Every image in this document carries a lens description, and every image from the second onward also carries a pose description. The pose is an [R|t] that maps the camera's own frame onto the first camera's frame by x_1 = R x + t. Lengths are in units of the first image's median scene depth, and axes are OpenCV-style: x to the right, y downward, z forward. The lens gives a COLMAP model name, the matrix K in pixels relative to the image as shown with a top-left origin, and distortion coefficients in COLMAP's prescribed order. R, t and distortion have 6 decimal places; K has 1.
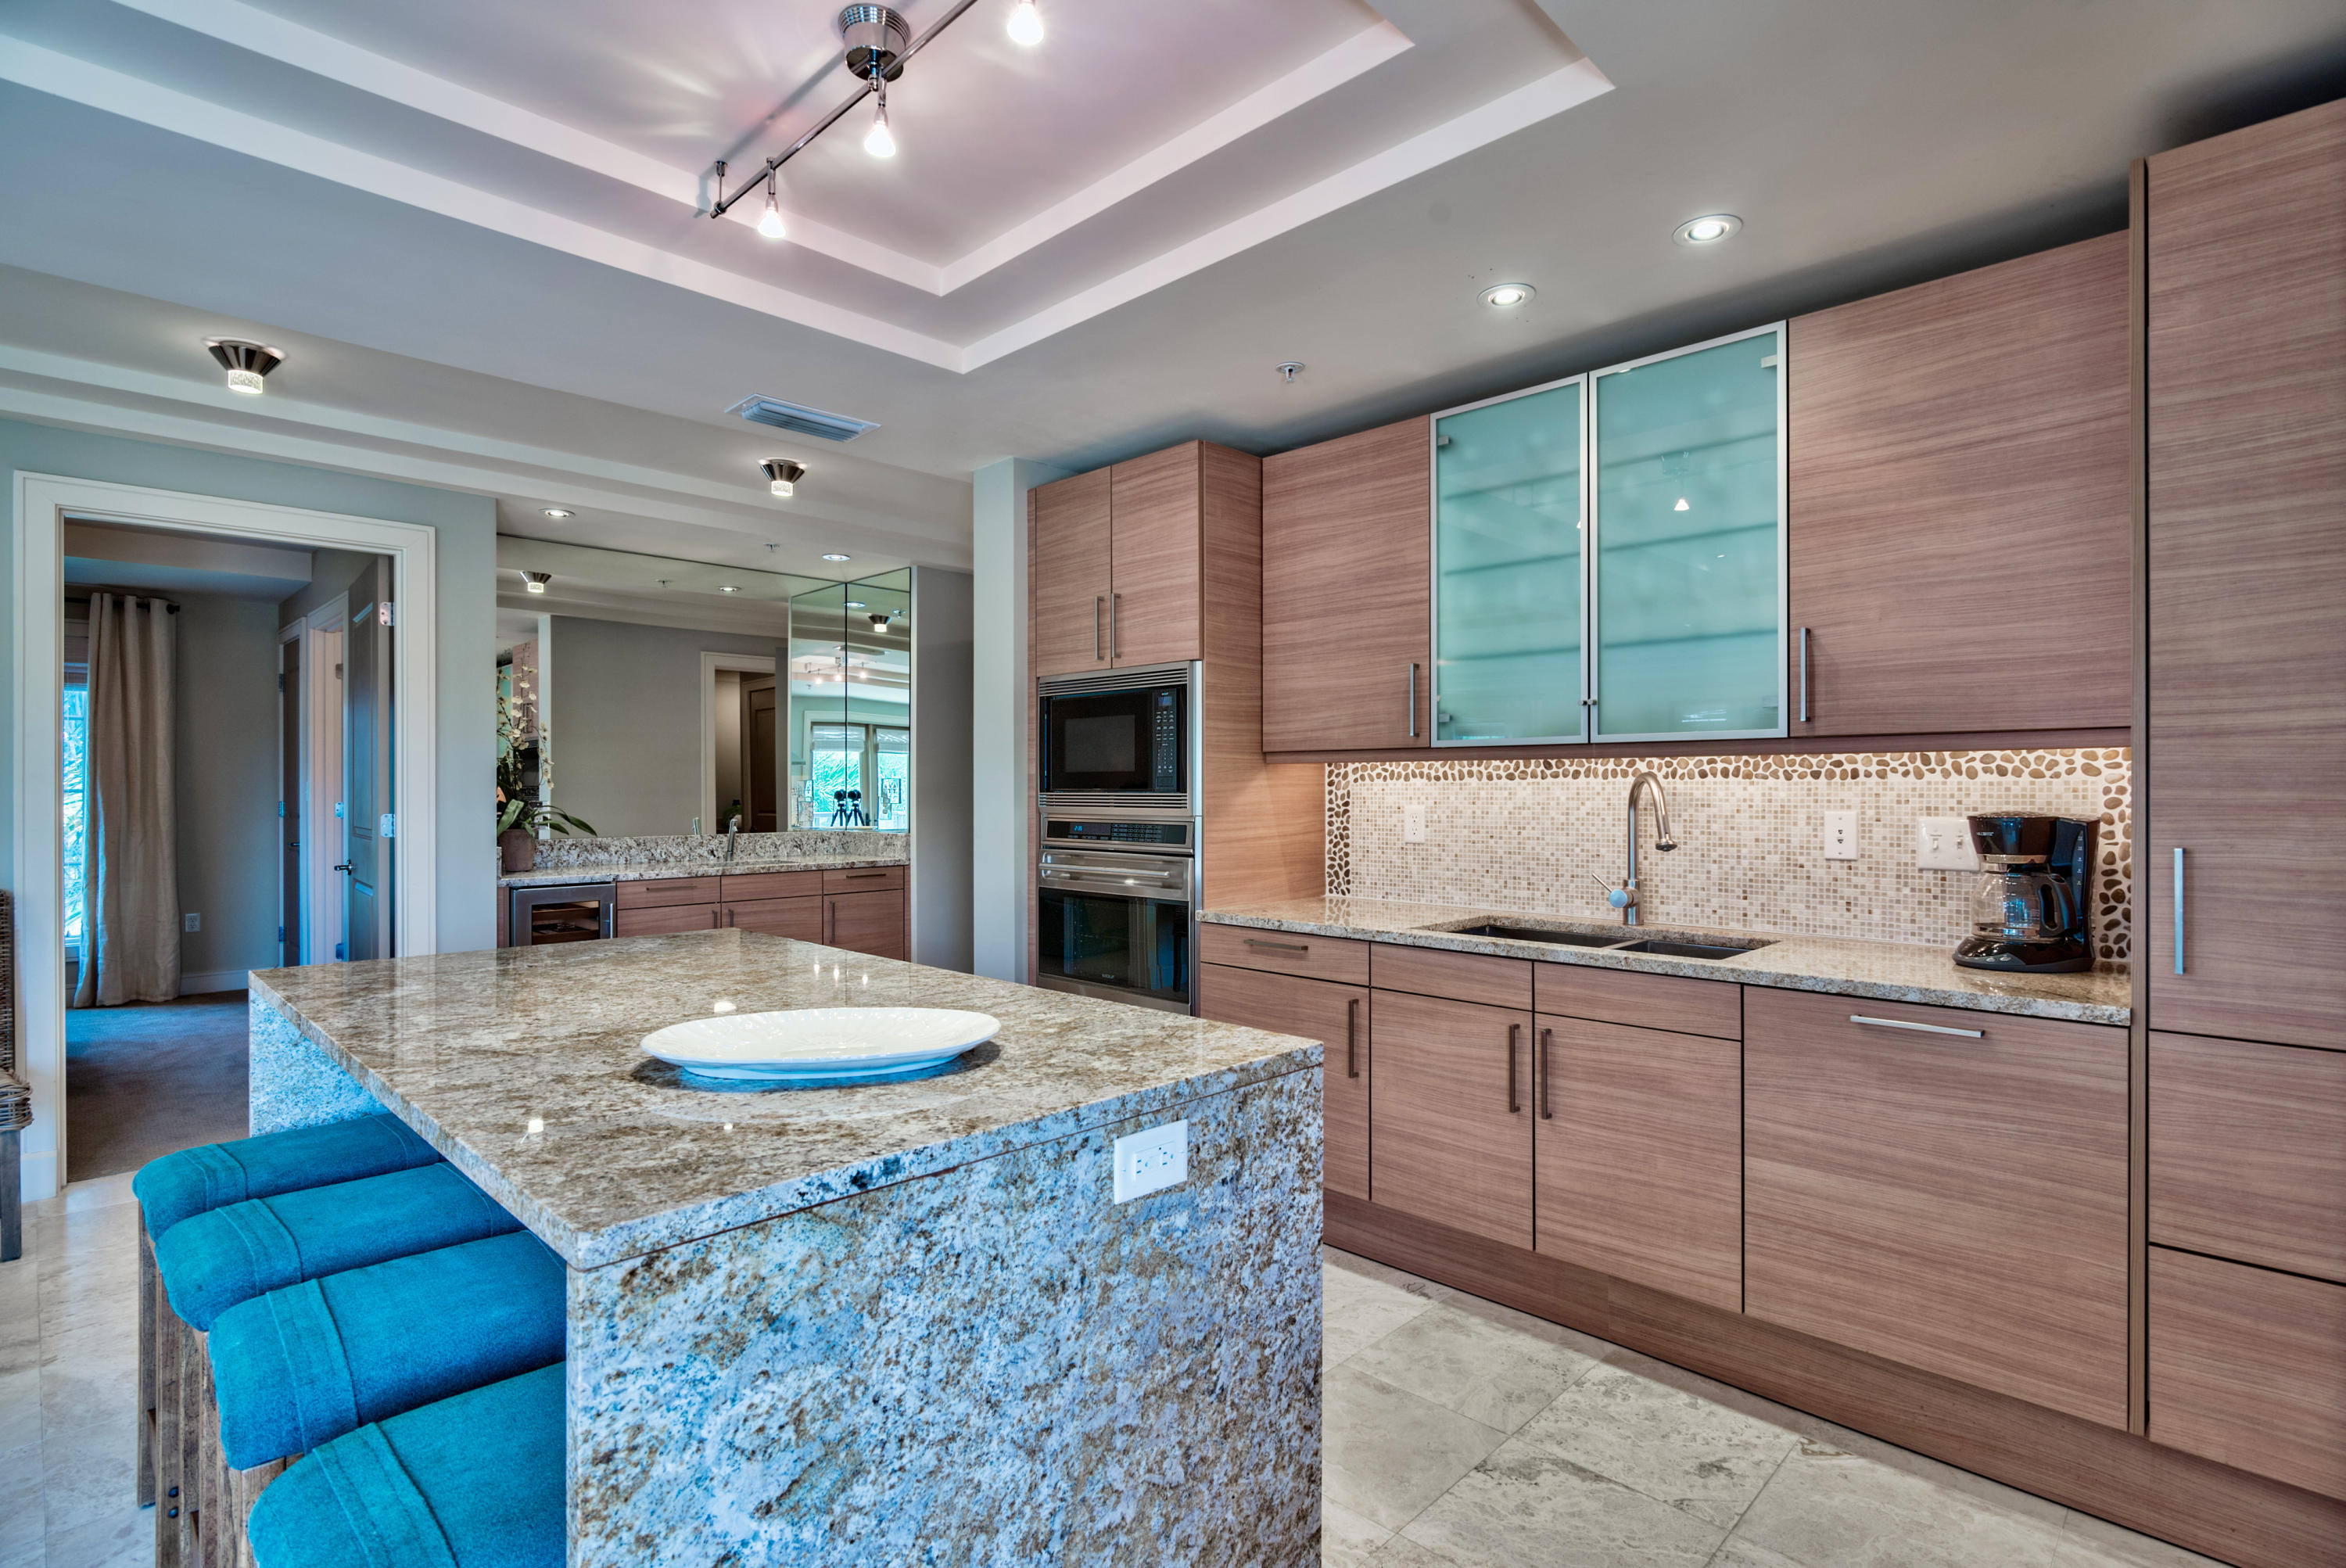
lens RADIAL K [[1144.4, 0, 1144.4], [0, 1144.4, 791.6], [0, 0, 1]] dist [-0.001685, -0.000541]
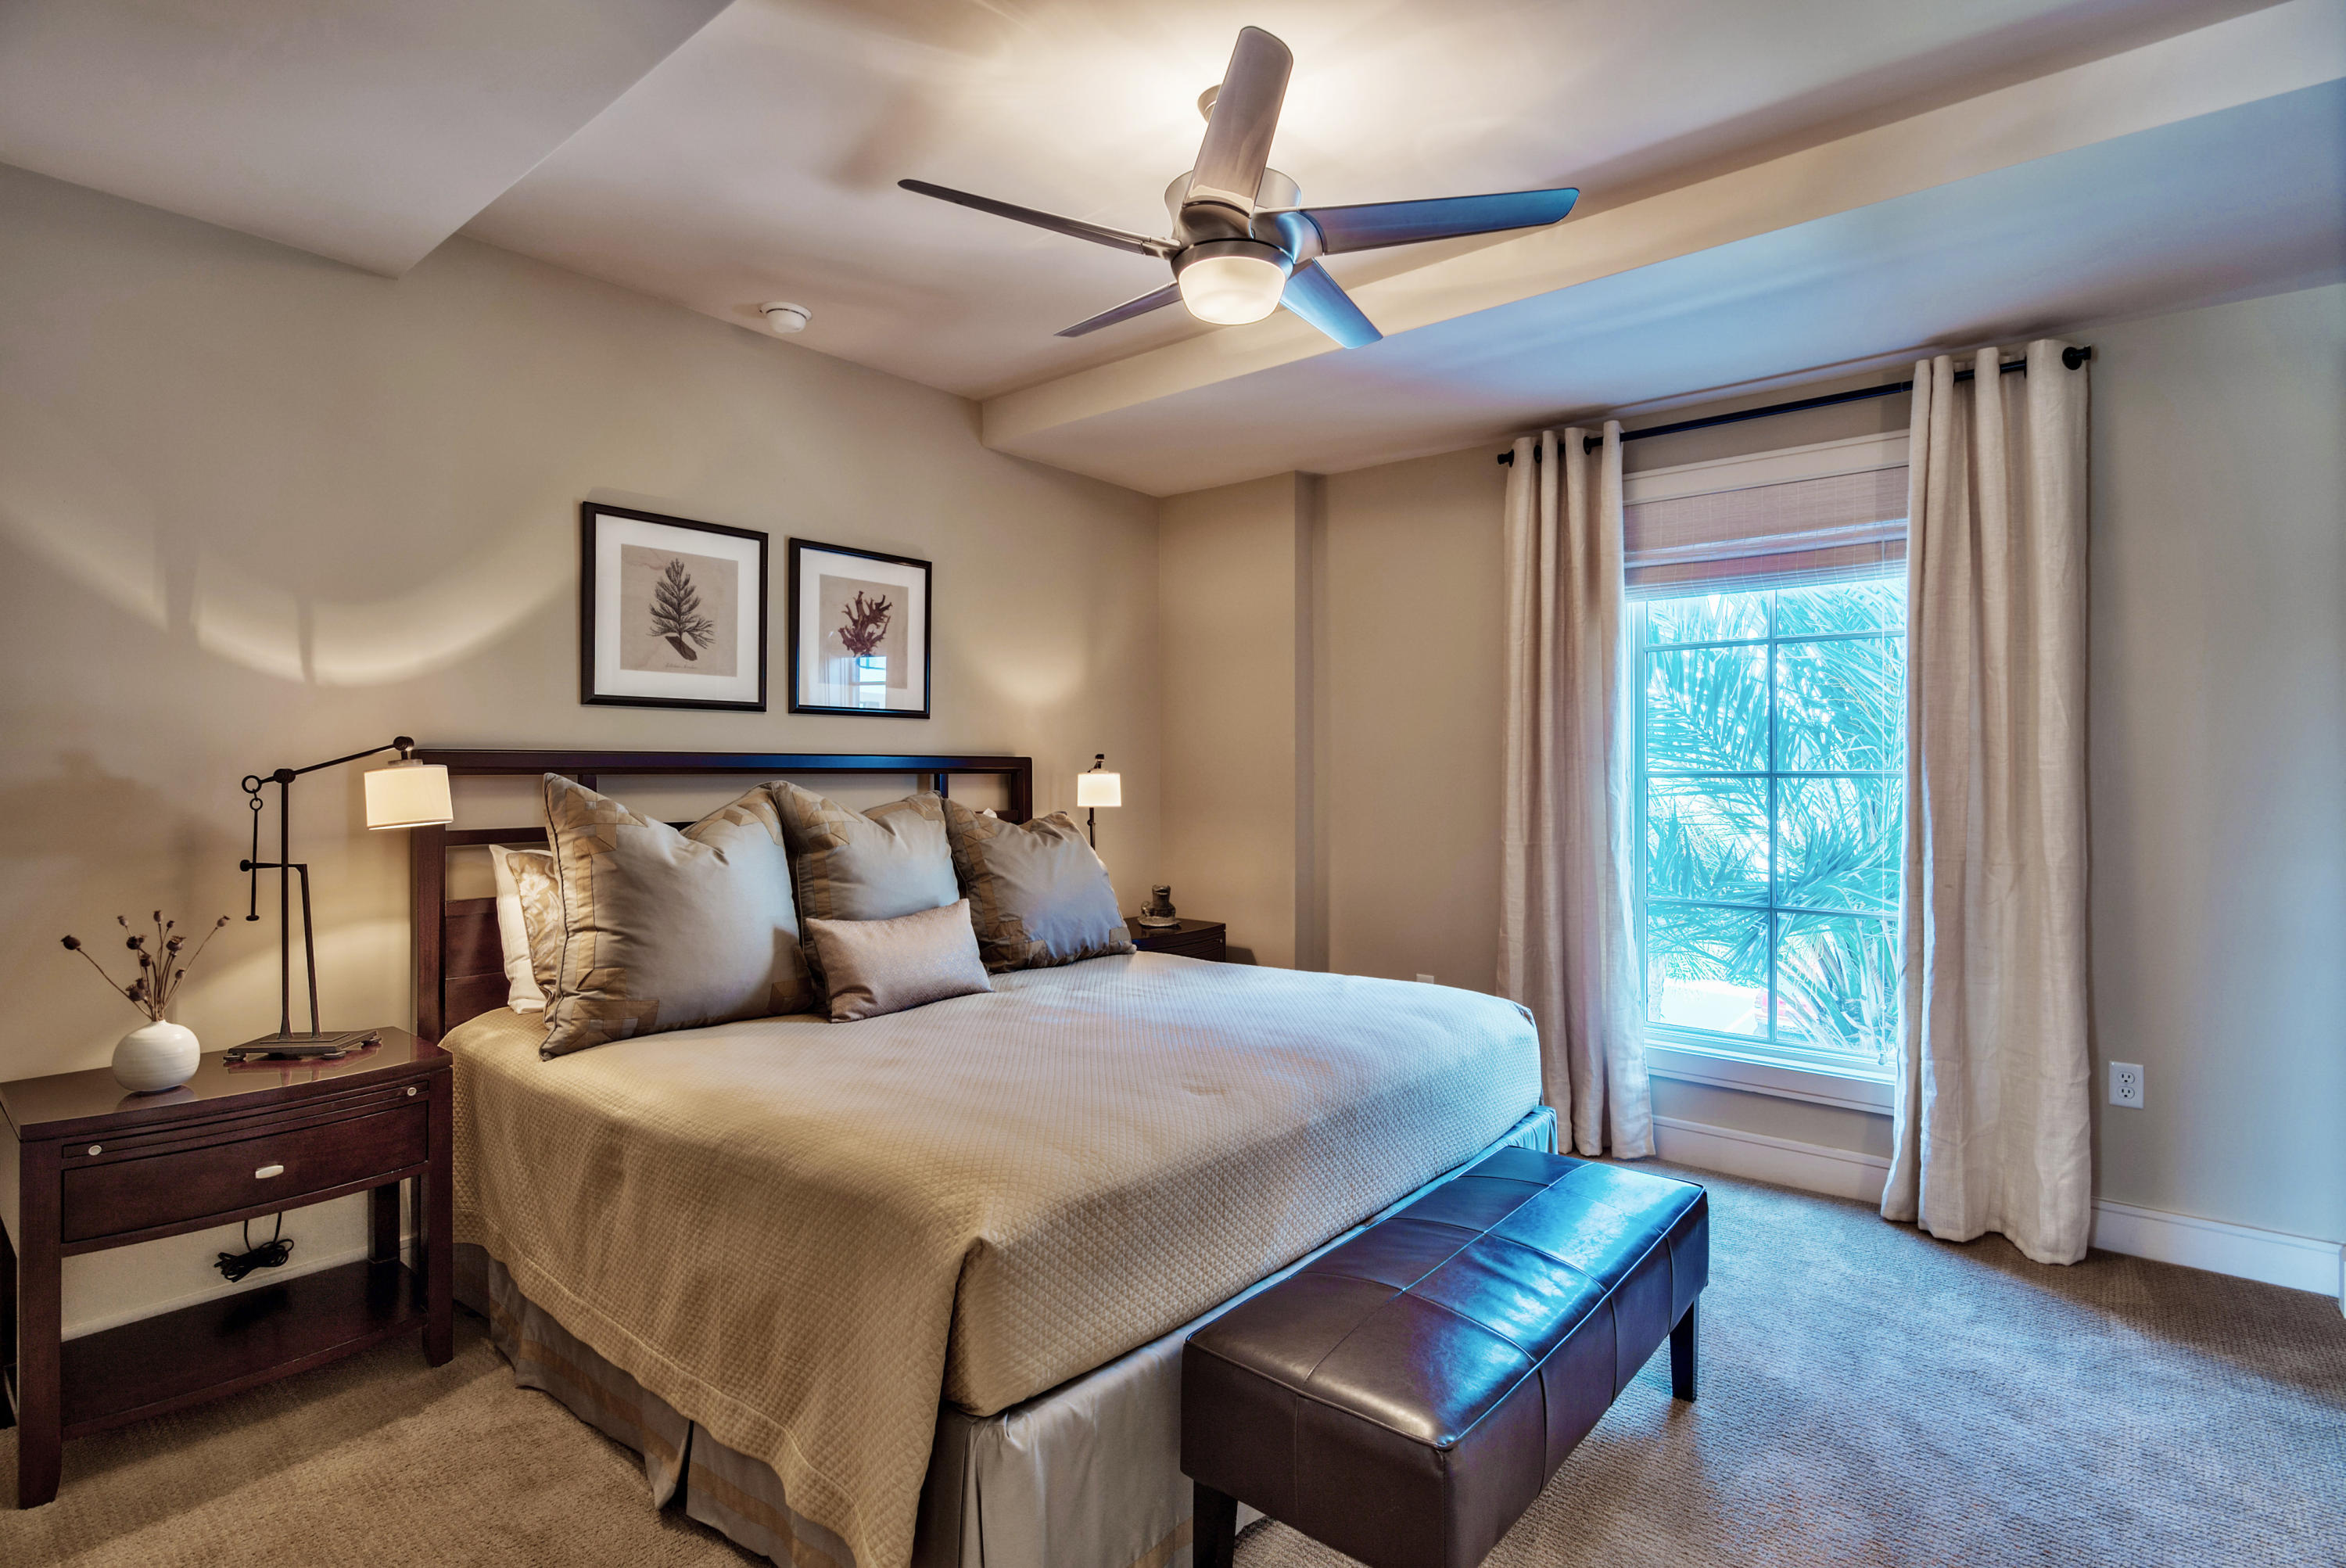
lens RADIAL K [[1144.4, 0, 1177.4], [0, 1144.4, 768.5], [0, 0, 1]] dist [-0.001685, -0.000541]
pose [[0.091319, -0.004603, -0.995811, -0.457436], [-0.006561, 0.999965, -0.005224, 0.001041], [0.995800, 0.007011, 0.091286, 0.630946]]
